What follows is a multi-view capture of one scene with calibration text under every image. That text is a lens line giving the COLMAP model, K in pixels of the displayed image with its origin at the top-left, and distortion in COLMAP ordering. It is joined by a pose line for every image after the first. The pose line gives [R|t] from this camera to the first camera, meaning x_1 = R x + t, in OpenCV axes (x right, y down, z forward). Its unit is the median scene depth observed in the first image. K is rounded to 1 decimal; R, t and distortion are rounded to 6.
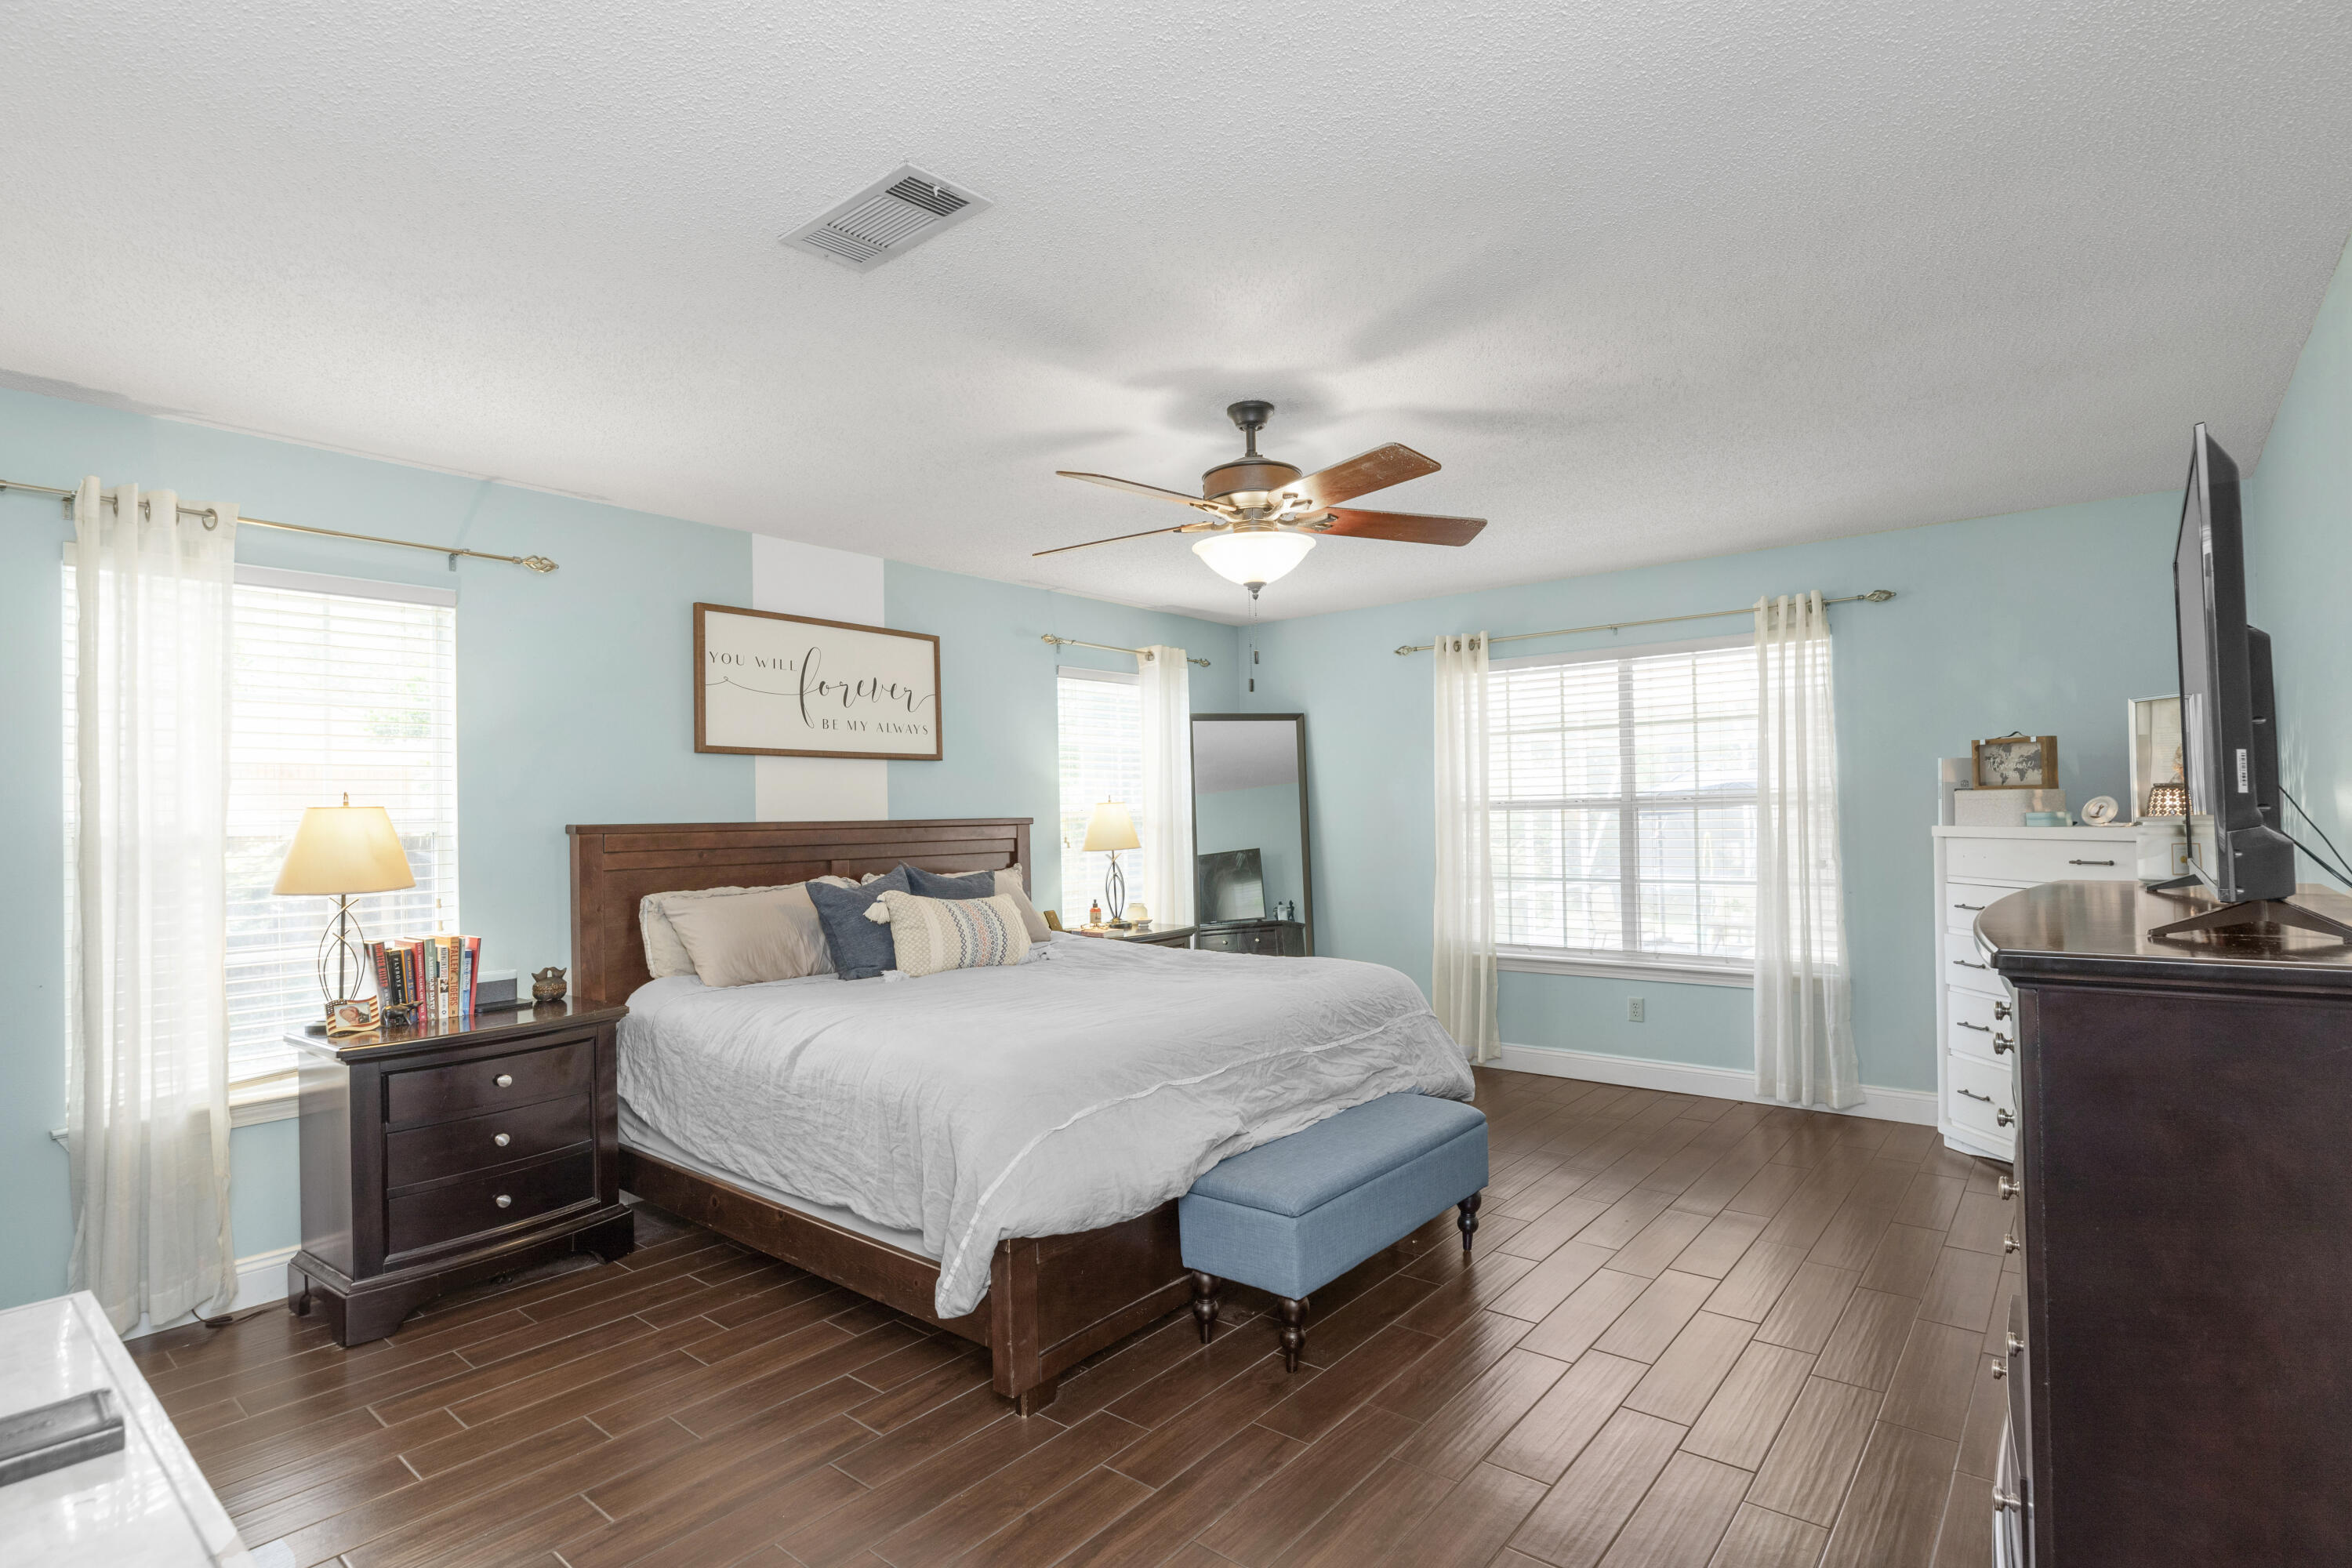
lens RADIAL K [[1142.8, 0, 1180.3], [0, 1142.8, 794.5], [0, 0, 1]] dist [-0.029179, 0.000037]
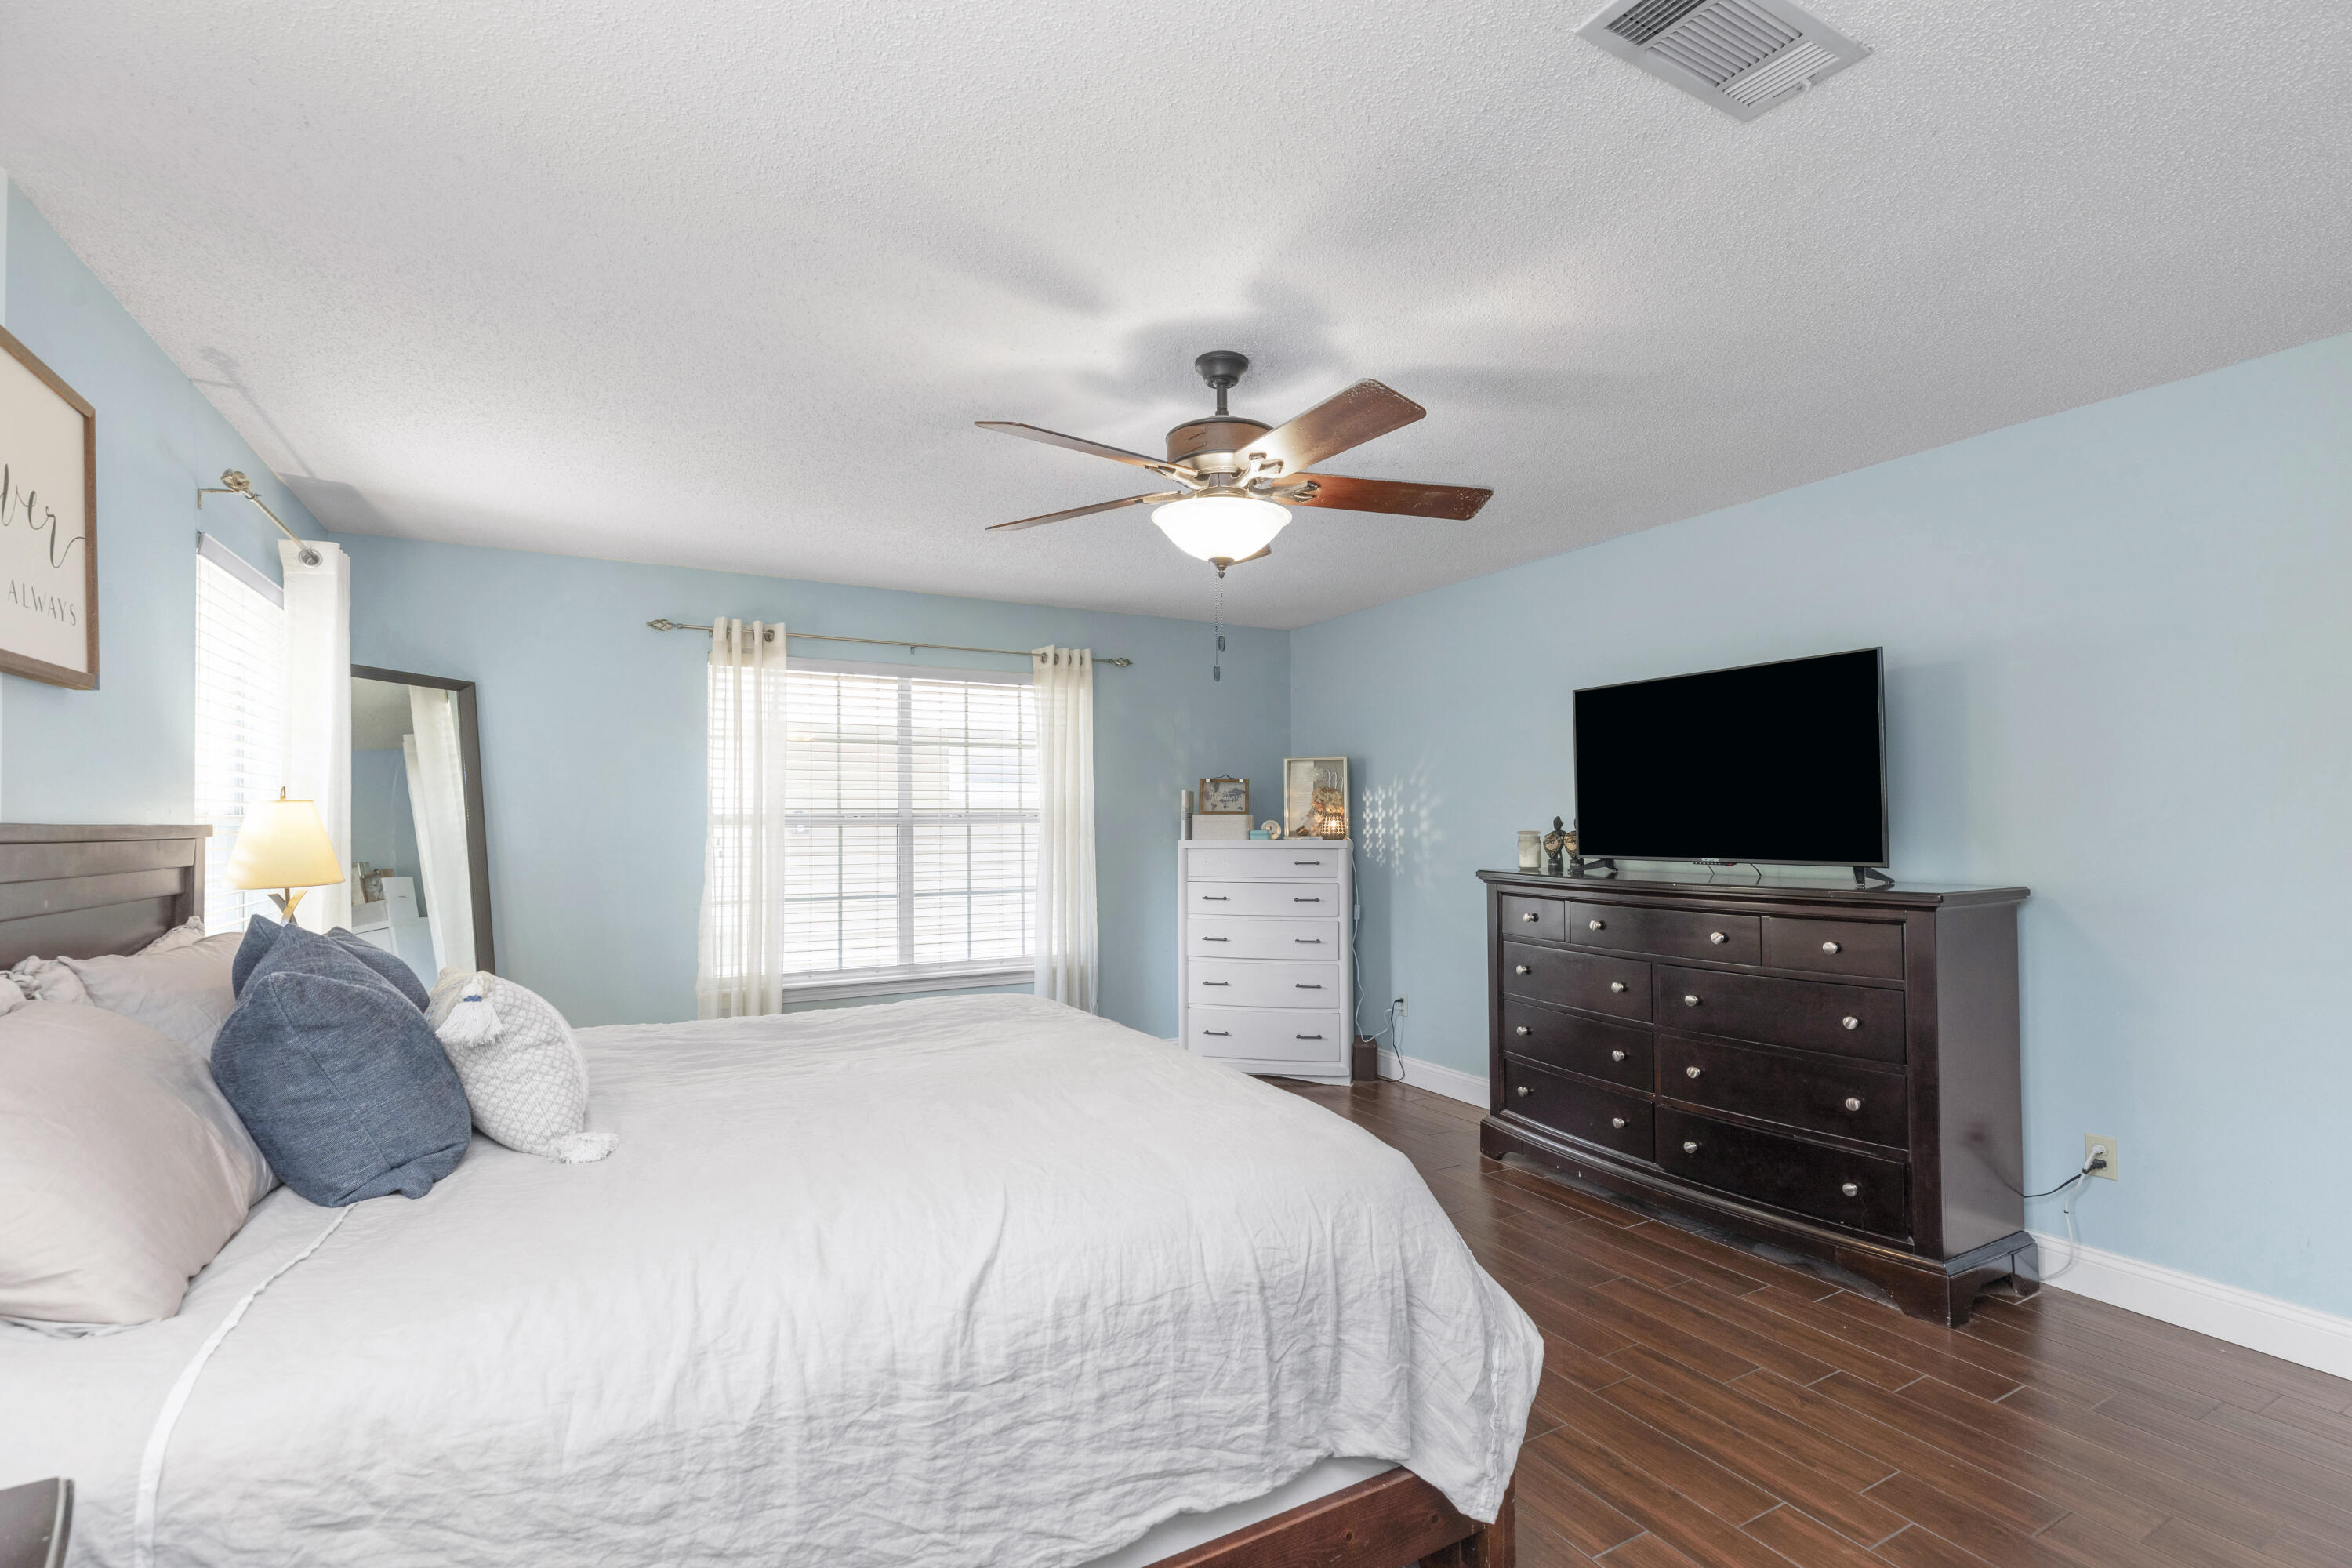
lens RADIAL K [[1071.0, 0, 1182.2], [0, 1071.0, 797.1], [0, 0, 1]] dist [0.003224, 0.000309]
pose [[0.358029, 0.040072, 0.932850, -0.530433], [-0.020794, 0.999173, -0.034941, 0.021451], [-0.933479, -0.006888, 0.358566, 0.544033]]
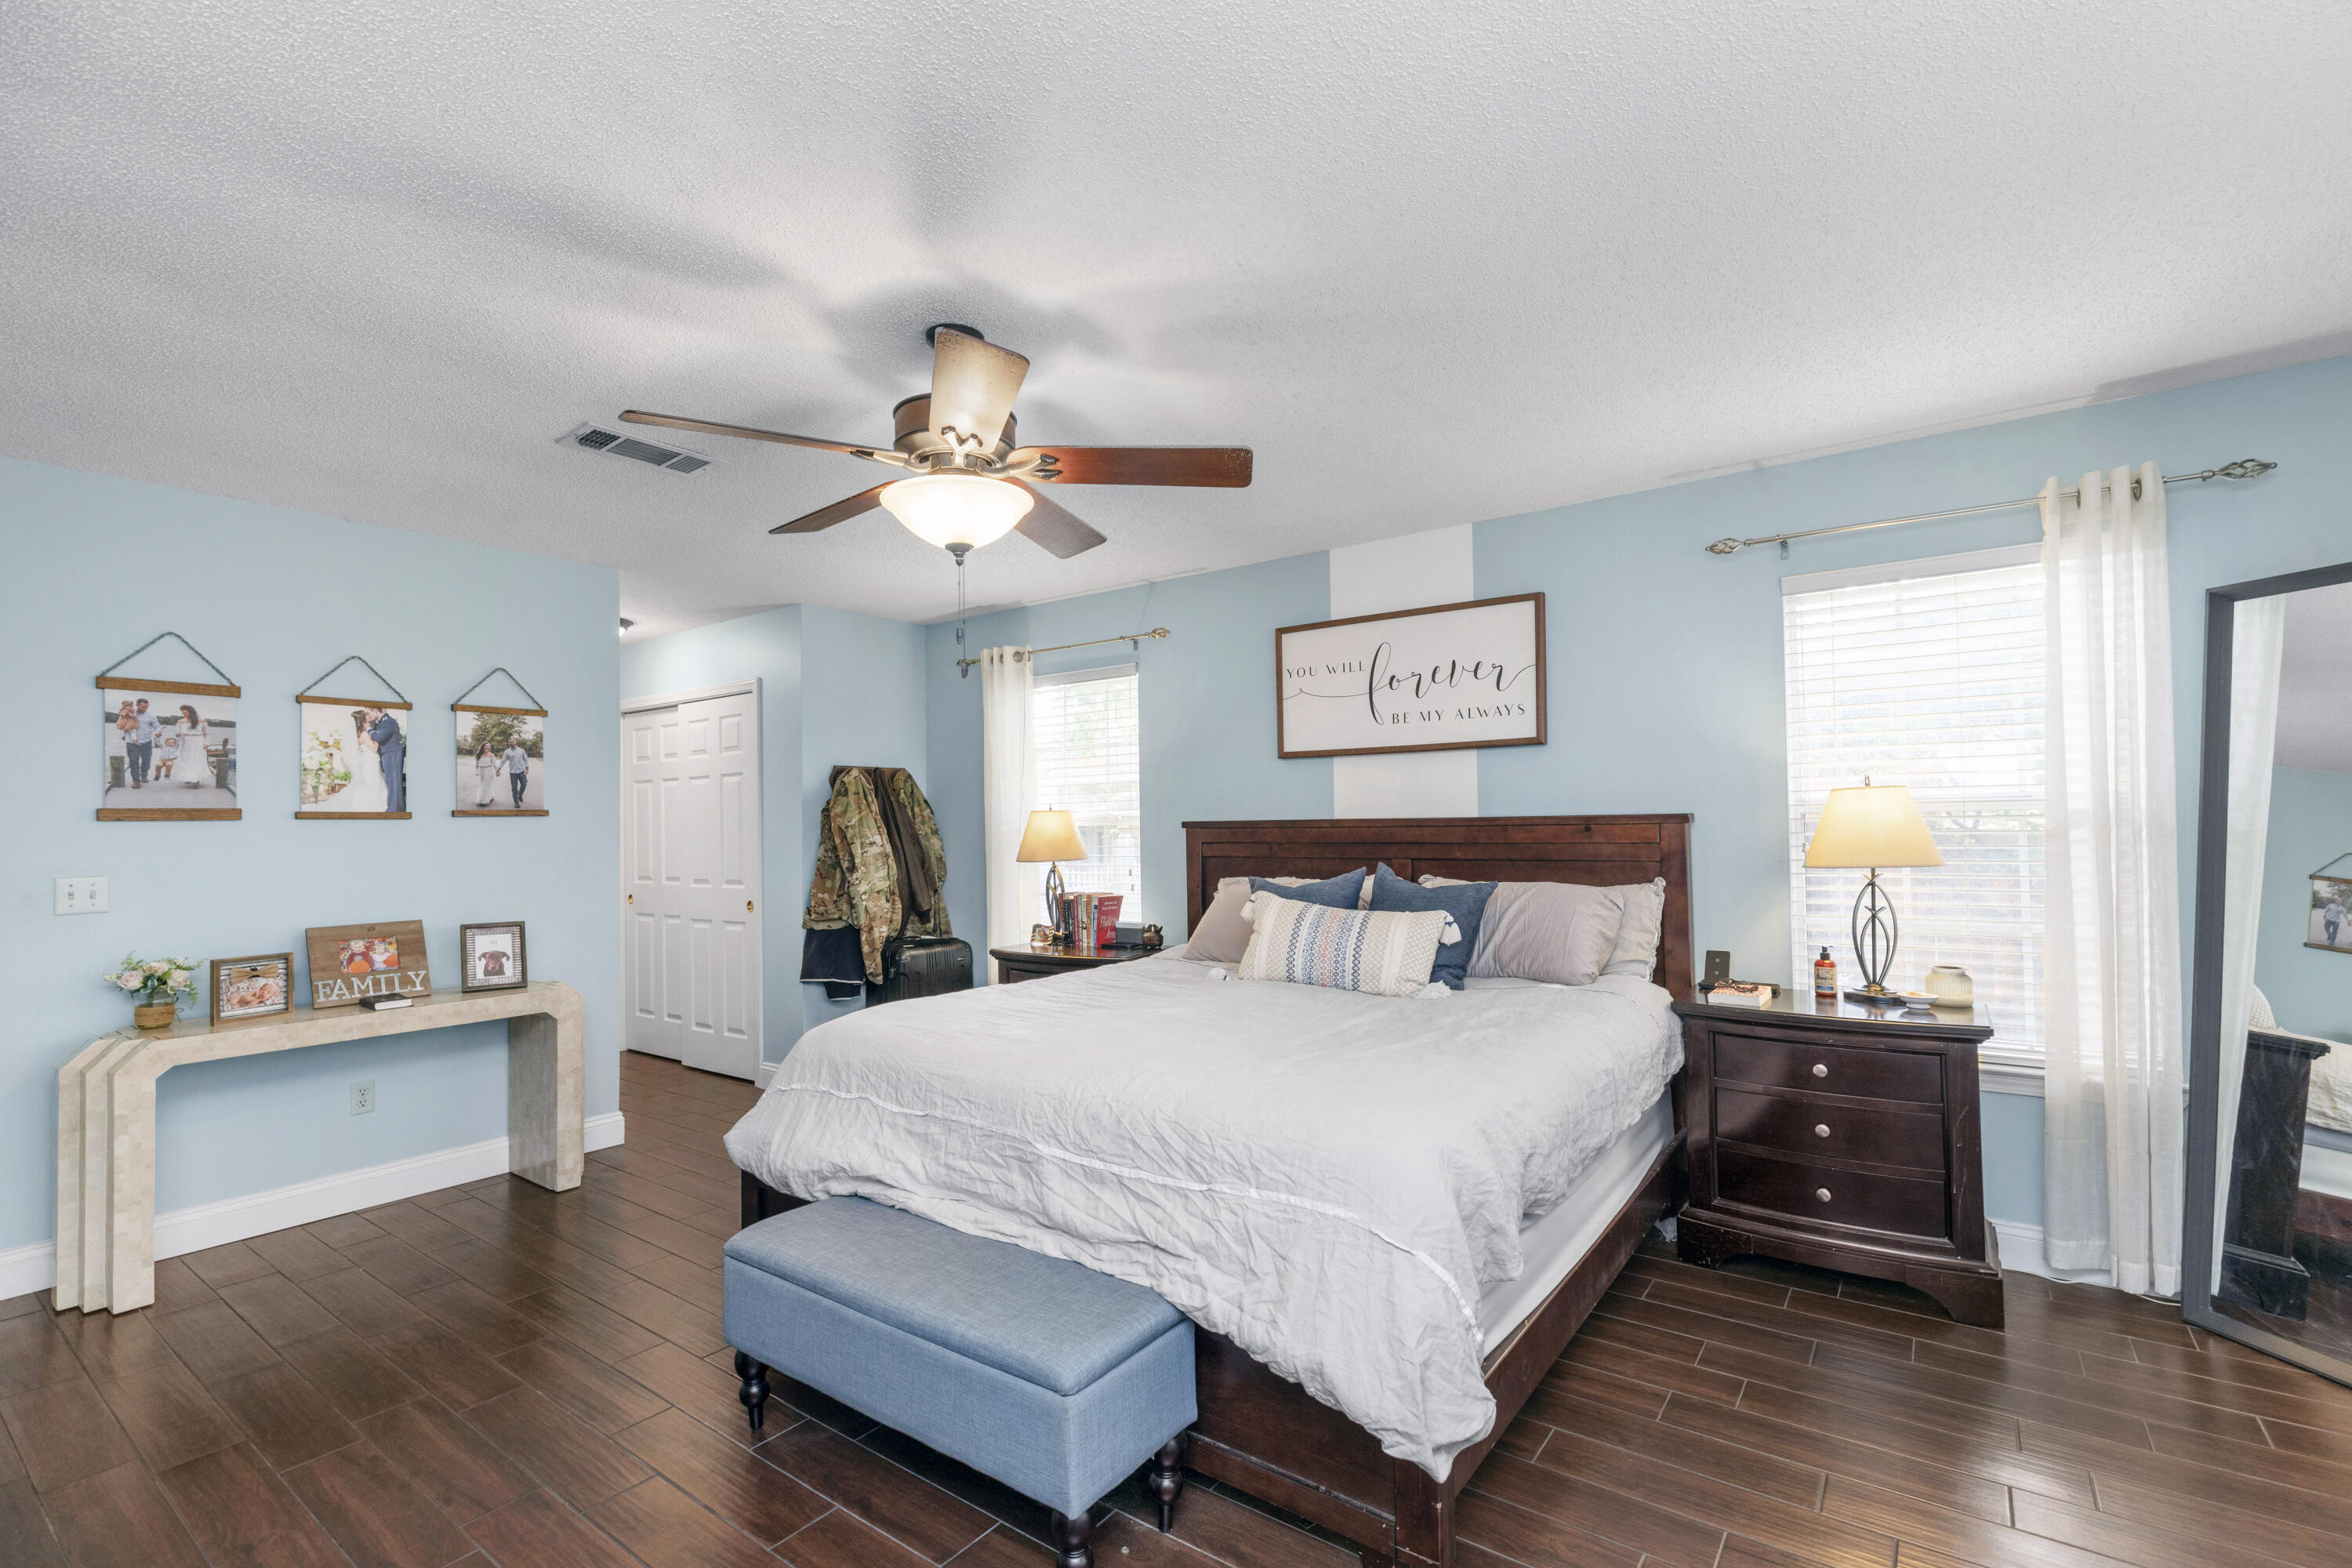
lens RADIAL K [[1038.1, 0, 1175.0], [0, 1038.1, 796.0], [0, 0, 1]] dist [0.002729, 0.000152]
pose [[0.057866, -0.008784, -0.998286, 0.614282], [0.033228, 0.999424, -0.006868, 0.004444], [0.997771, -0.032773, 0.058124, 0.825023]]
